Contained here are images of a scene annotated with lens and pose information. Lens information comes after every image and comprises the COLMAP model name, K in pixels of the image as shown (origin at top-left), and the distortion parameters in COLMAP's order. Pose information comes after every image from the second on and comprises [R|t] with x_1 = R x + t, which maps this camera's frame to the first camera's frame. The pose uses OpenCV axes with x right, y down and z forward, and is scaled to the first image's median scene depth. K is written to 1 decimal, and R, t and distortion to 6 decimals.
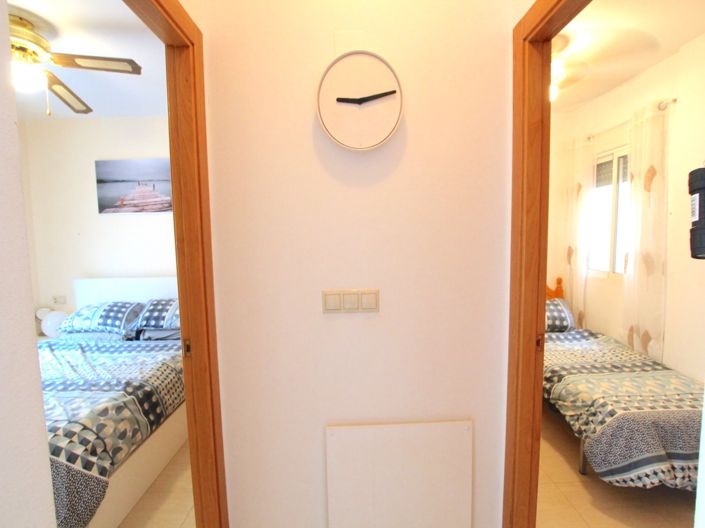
lens RADIAL K [[324.8, 0, 352.5], [0, 324.8, 264.0], [0, 0, 1]] dist [-0.023890, -0.000328]
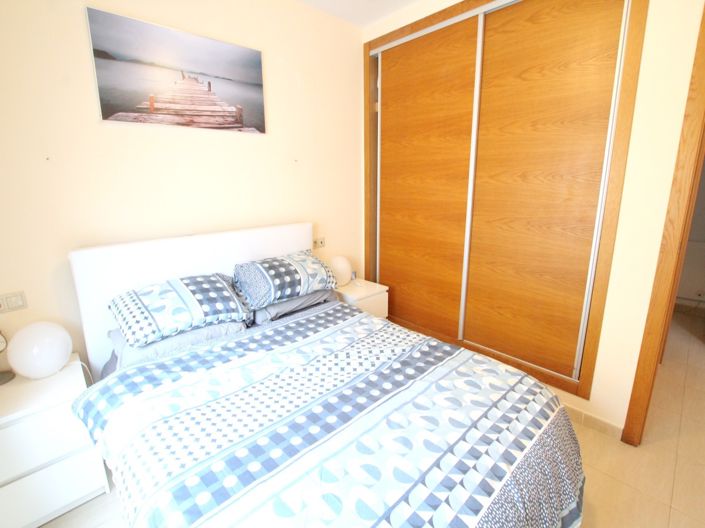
lens RADIAL K [[327.6, 0, 353.6], [0, 327.6, 253.3], [0, 0, 1]] dist [-0.016653, 0.000485]
pose [[0.747989, -0.140203, 0.648733, -1.066231], [0.057412, 0.987438, 0.147207, 0.001294], [-0.661223, -0.072864, 0.746643, 0.405194]]
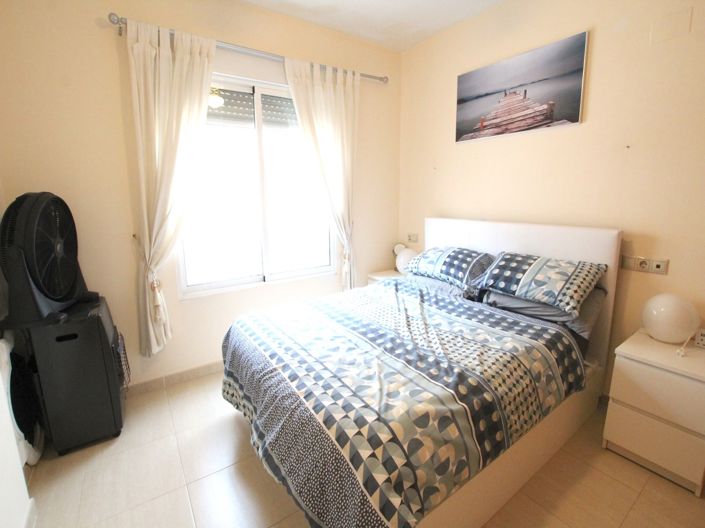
lens RADIAL K [[327.6, 0, 353.6], [0, 327.6, 253.3], [0, 0, 1]] dist [-0.016653, 0.000485]
pose [[0.566664, 0.153910, -0.809447, -0.251287], [-0.065274, 0.987697, 0.142106, 0.034810], [0.821359, -0.027691, 0.569739, 0.343513]]
